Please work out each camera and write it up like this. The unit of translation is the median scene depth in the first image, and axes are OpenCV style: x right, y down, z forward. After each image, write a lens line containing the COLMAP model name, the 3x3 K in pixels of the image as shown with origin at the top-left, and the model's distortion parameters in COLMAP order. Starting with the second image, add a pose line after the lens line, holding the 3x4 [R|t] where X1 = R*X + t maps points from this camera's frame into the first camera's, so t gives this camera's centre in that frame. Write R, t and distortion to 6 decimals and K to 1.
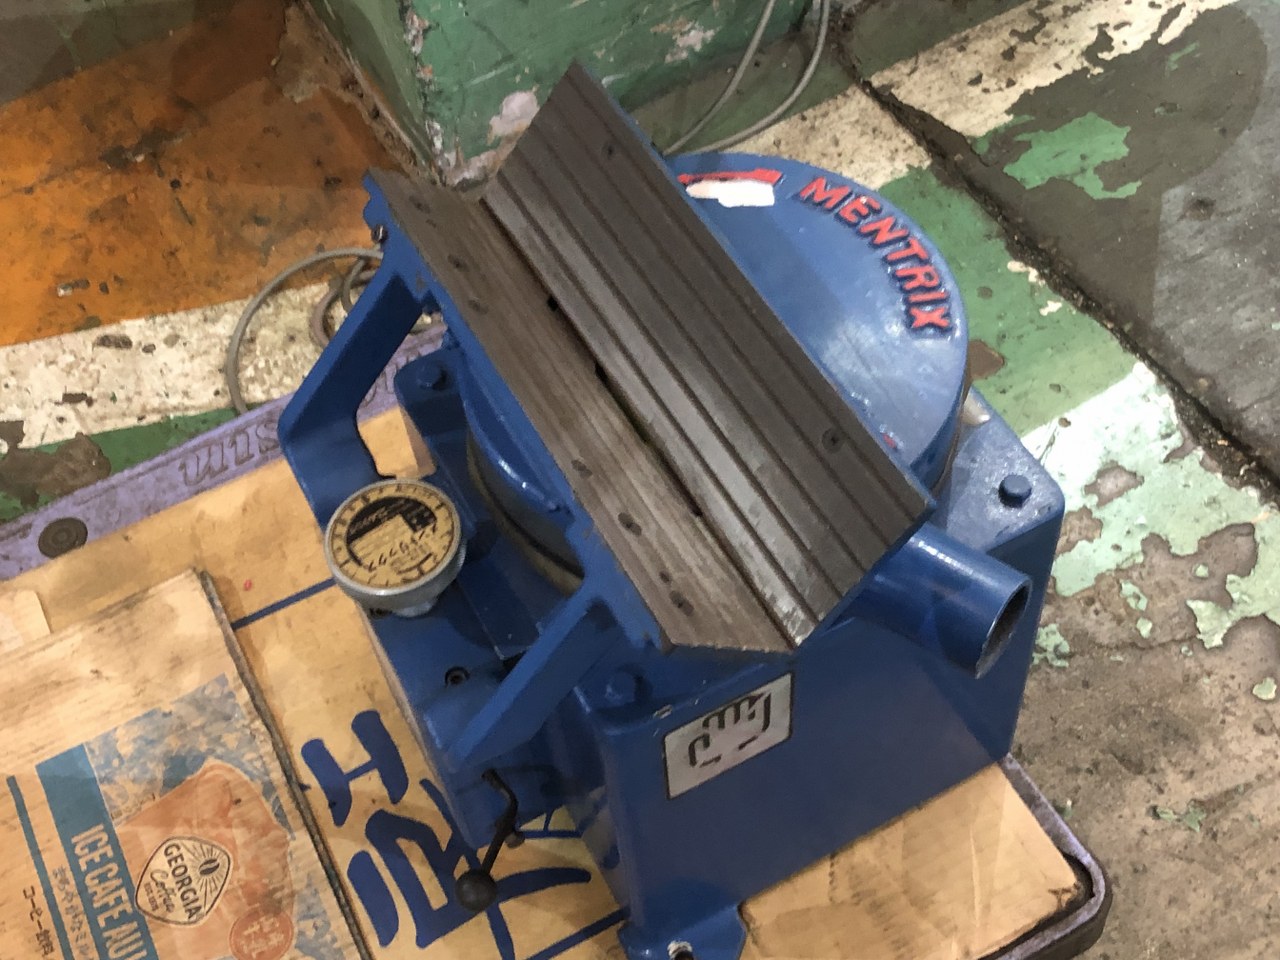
lens RADIAL K [[1739.0, 0, 640.6], [0, 1739.0, 482.3], [0, 0, 1]] dist [0.096448, 0.000000]
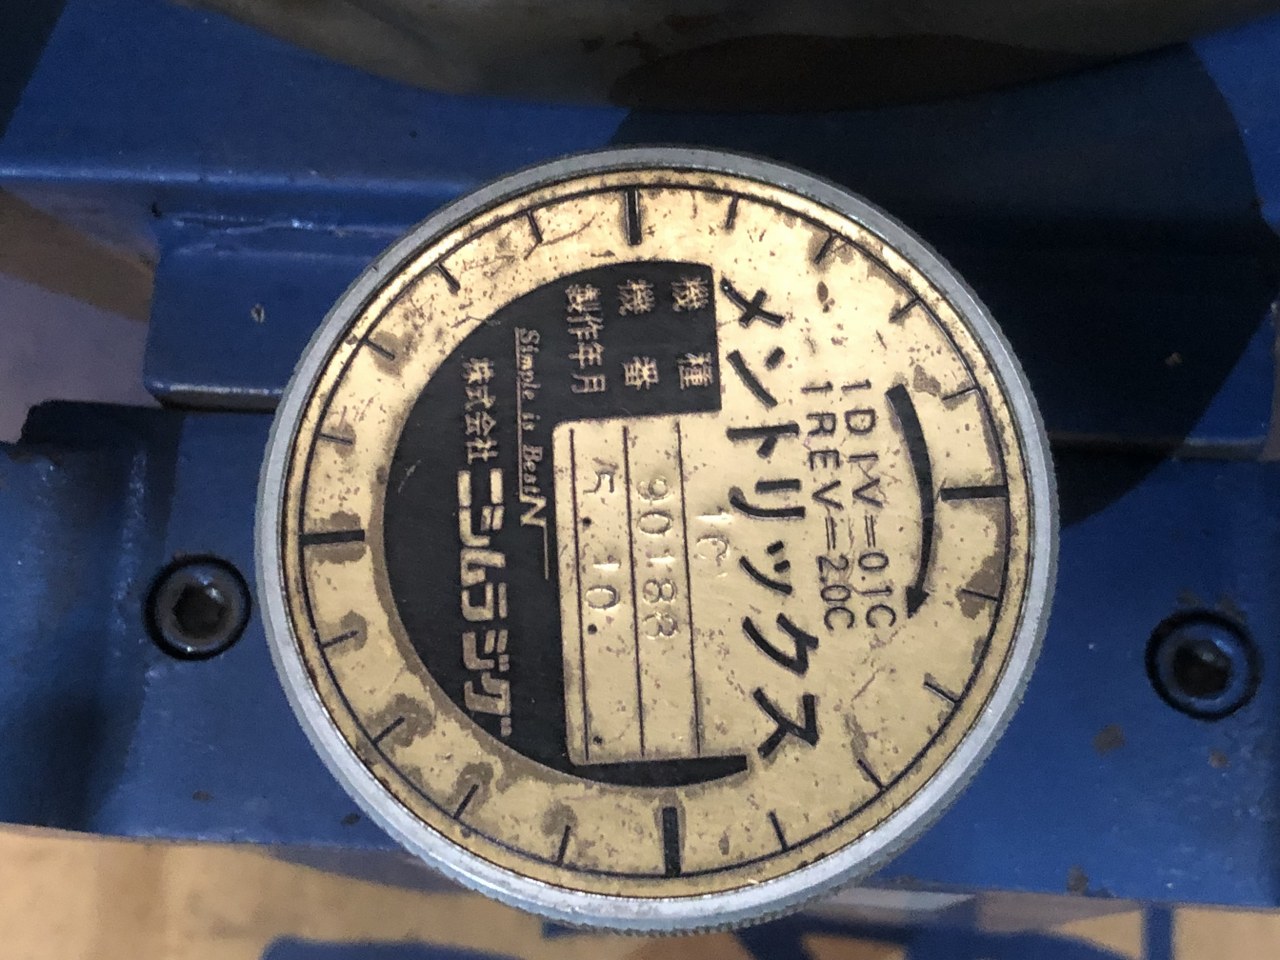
lens RADIAL K [[1972.2, 0, 639.0], [0, 1972.2, 479.4], [0, 0, 1]] dist [0.058233, 0.000000]
pose [[0.525331, -0.810321, 0.259629, -0.189507], [0.692315, 0.584436, 0.423243, -0.055086], [-0.494699, -0.042598, 0.868020, 0.827072]]
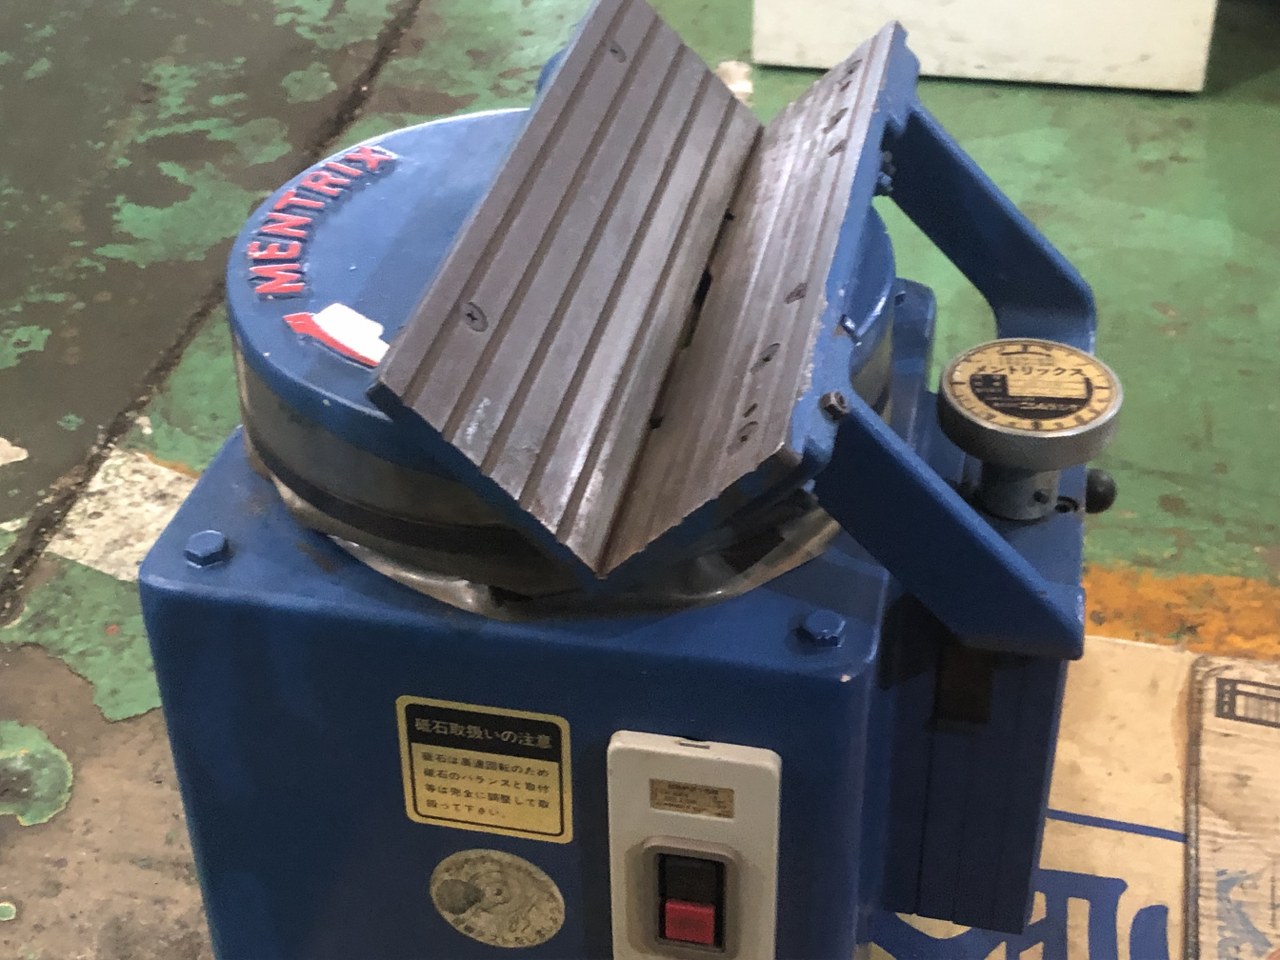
lens RADIAL K [[1917.1, 0, 653.3], [0, 1917.1, 477.4], [0, 0, 1]] dist [0.046761, 0.000000]
pose [[-0.764012, -0.301956, 0.570182, -0.508067], [0.565417, 0.112339, 0.817119, -0.748740], [-0.310788, 0.946680, 0.084902, 1.012461]]
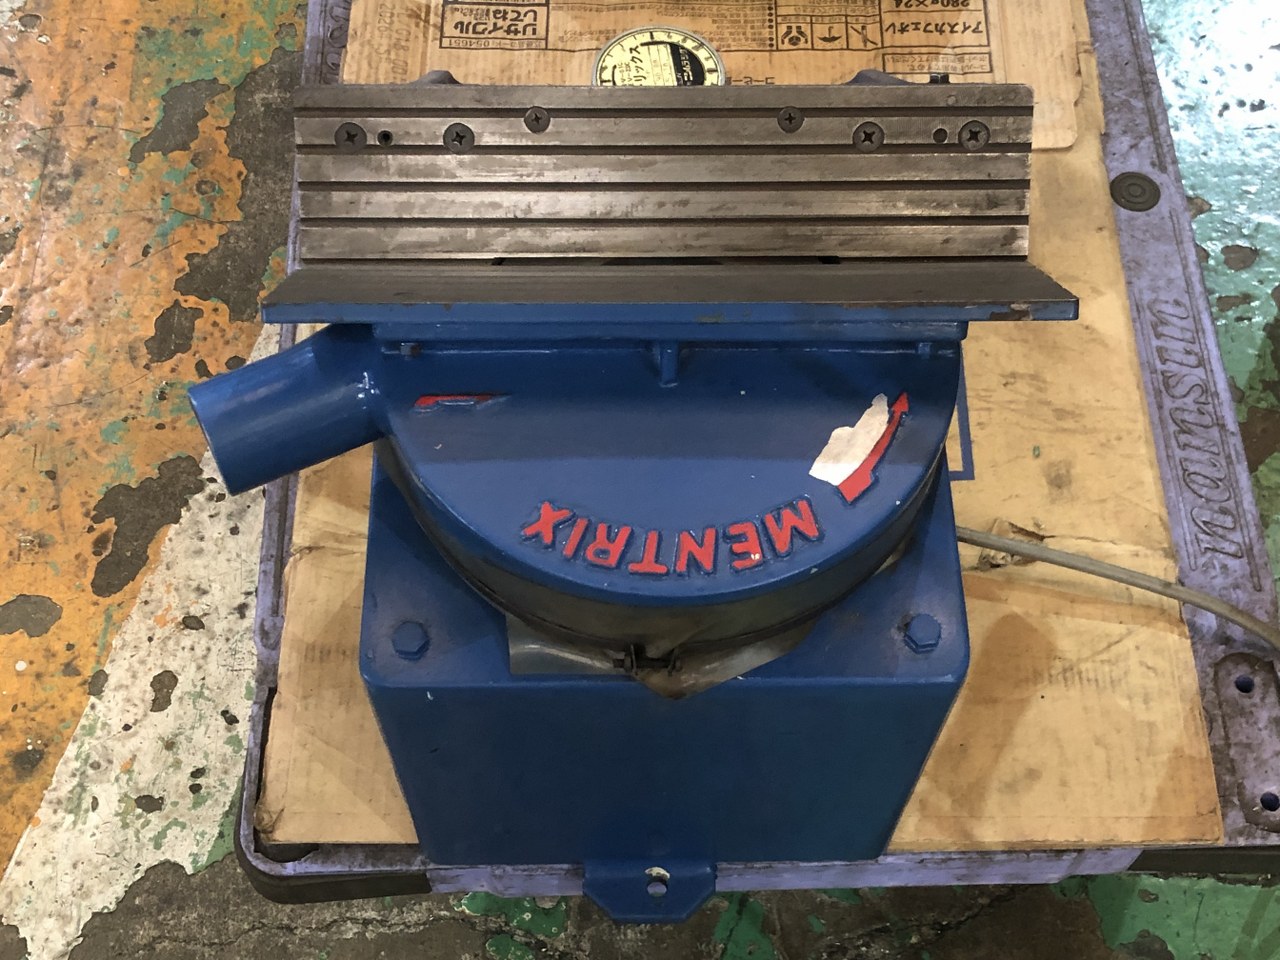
lens RADIAL K [[1739.0, 0, 640.8], [0, 1739.0, 478.5], [0, 0, 1]] dist [0.096448, 0.000000]
pose [[-0.459011, 0.810532, -0.363795, 0.424822], [-0.713621, -0.092456, 0.694404, -0.692648], [0.529202, 0.578351, 0.620851, 0.491174]]
